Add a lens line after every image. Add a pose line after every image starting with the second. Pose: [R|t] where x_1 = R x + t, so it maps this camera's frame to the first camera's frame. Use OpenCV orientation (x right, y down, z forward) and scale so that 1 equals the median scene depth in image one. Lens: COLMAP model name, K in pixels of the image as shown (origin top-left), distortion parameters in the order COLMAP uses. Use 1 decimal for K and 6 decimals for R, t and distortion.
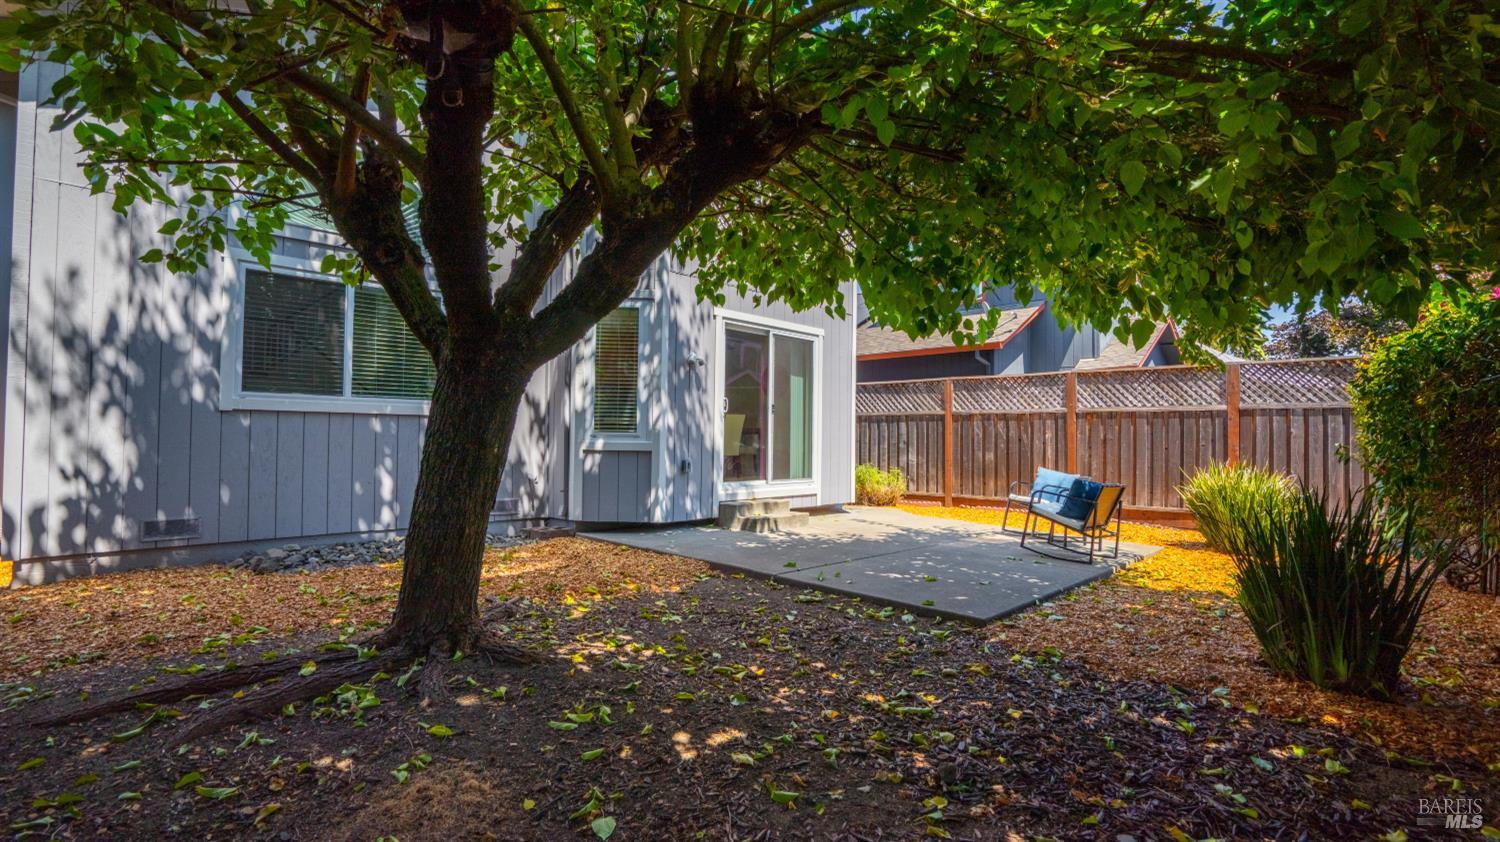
lens RADIAL K [[716.2, 0, 755.5], [0, 716.2, 423.1], [0, 0, 1]] dist [-0.026896, 0.000414]
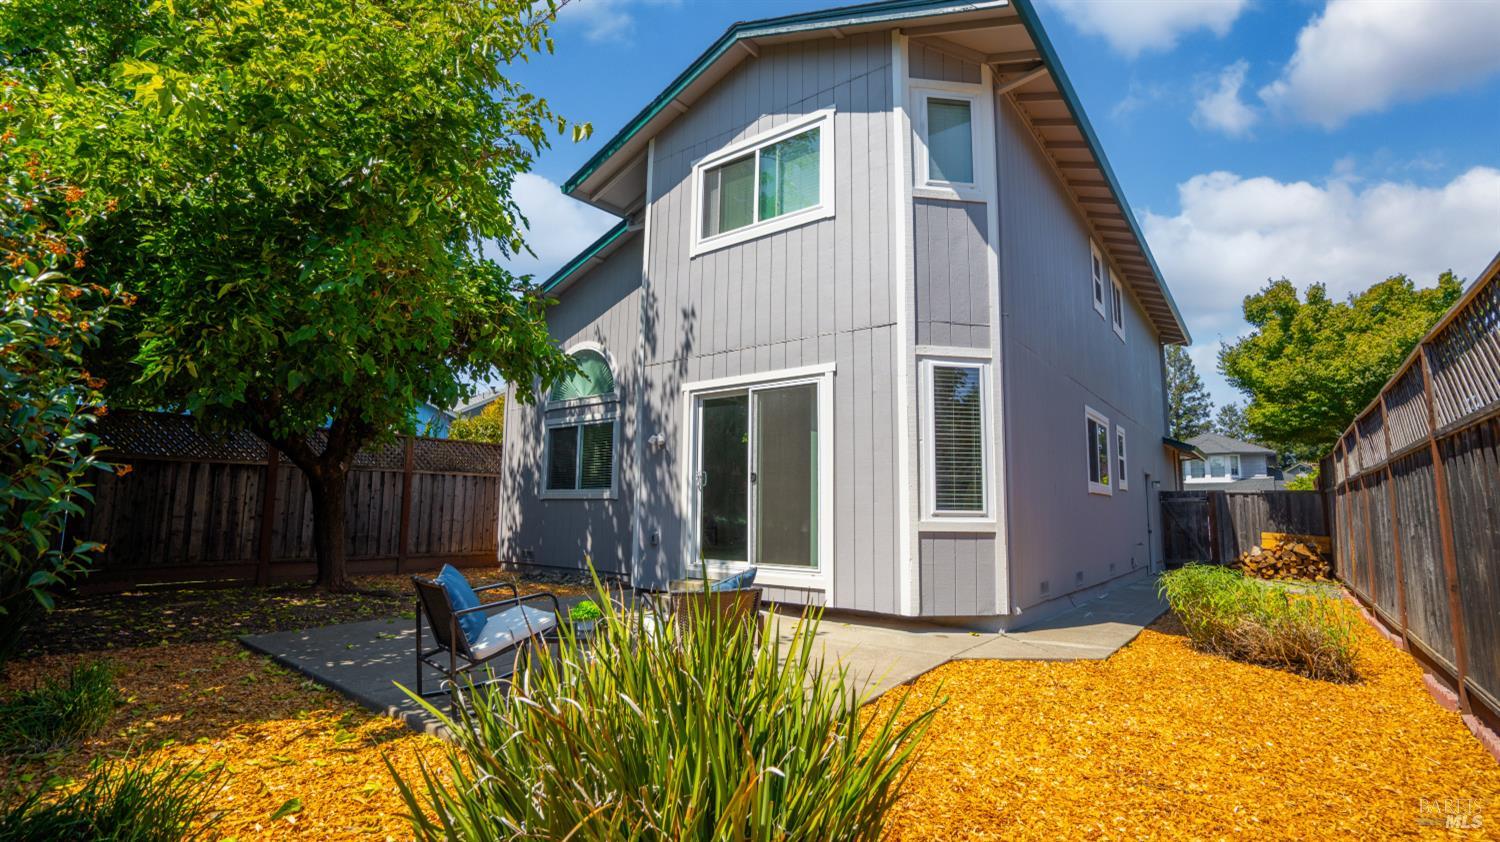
lens RADIAL K [[690.0, 0, 750.0], [0, 690.0, 421.0], [0, 0, 1]] dist [-0.003581, -0.000318]
pose [[0.073450, -0.137024, -0.987841, 0.710359], [0.014724, 0.990557, -0.136306, 0.021161], [0.997190, -0.004533, 0.074774, 0.782512]]
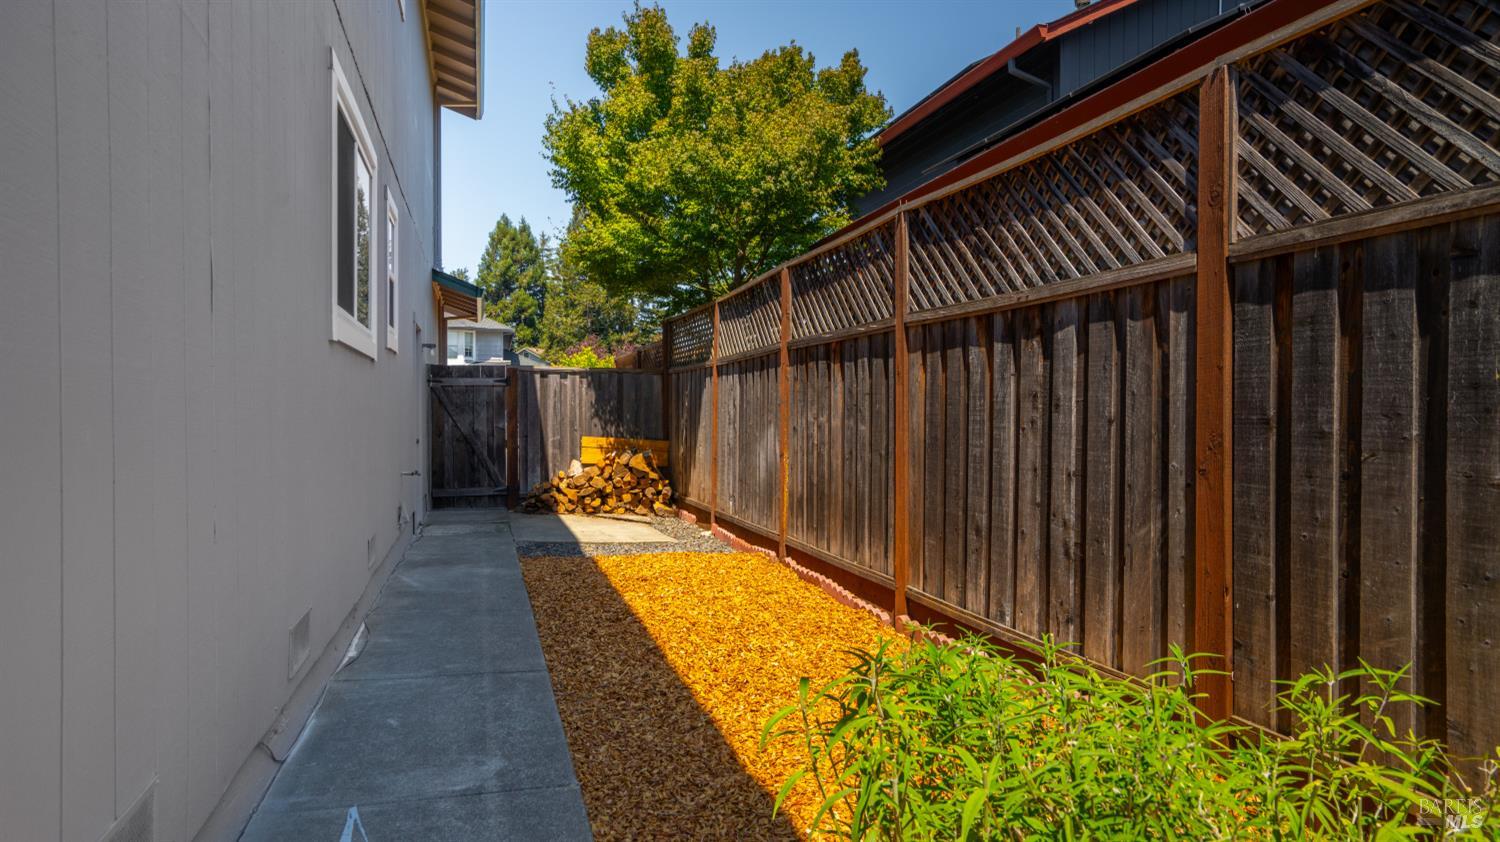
lens RADIAL K [[902.3, 0, 750.0], [0, 902.3, 421.0], [0, 0, 1]] dist [-0.004999, 0.000355]
pose [[0.853798, 0.000209, -0.520604, 0.199329], [0.015692, 0.999535, 0.026137, 0.024657], [0.520367, -0.030485, 0.853398, 1.049004]]
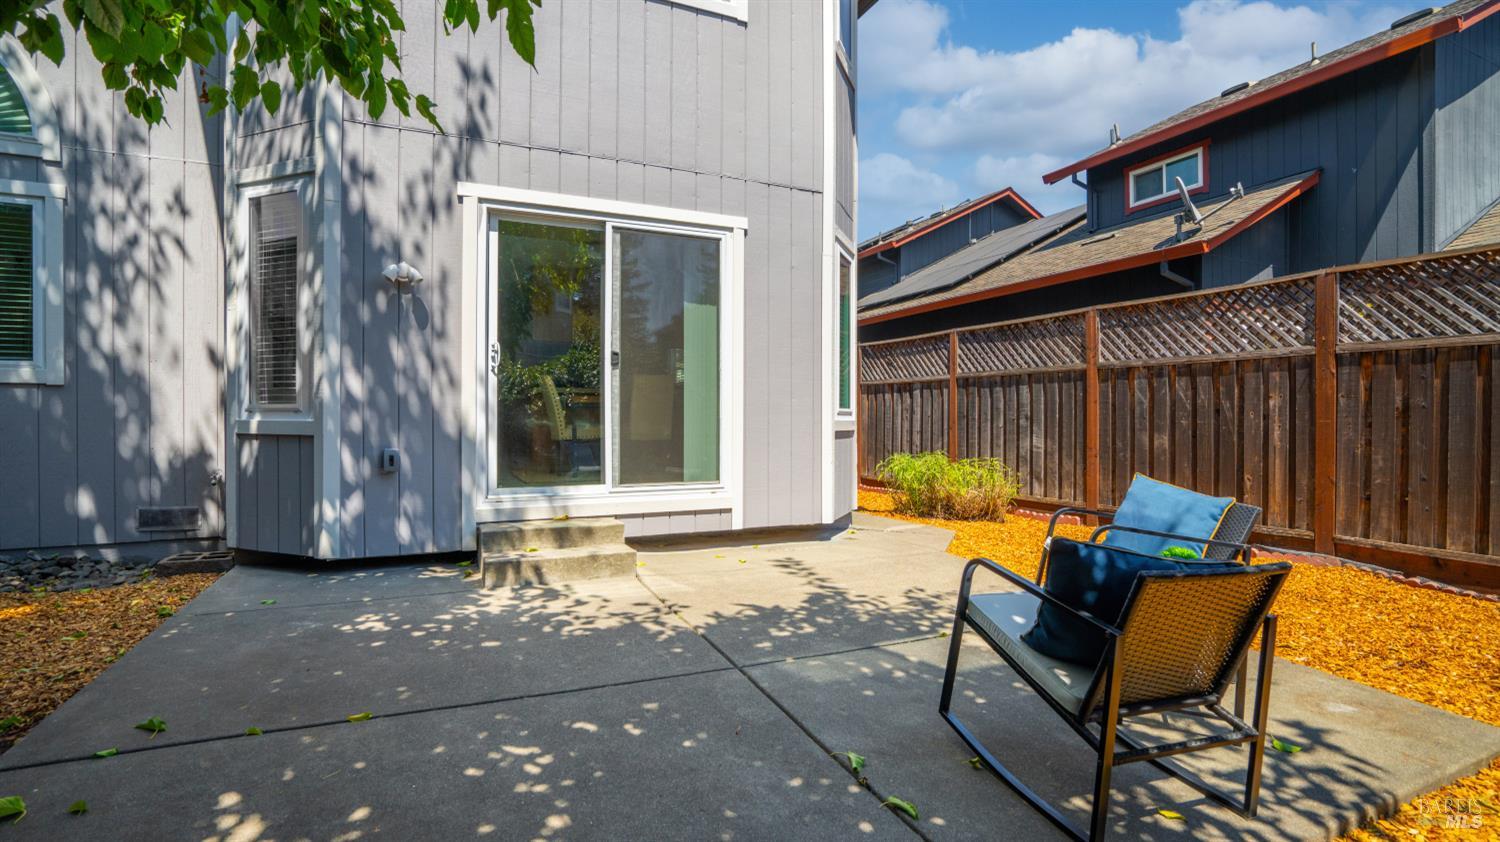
lens RADIAL K [[701.6, 0, 742.0], [0, 701.6, 425.2], [0, 0, 1]] dist [-0.058100, 0.021183]
pose [[0.916782, -0.003537, -0.399373, 0.284198], [0.017379, 0.999367, 0.031043, 0.013571], [0.399011, -0.035401, 0.916263, 0.442374]]
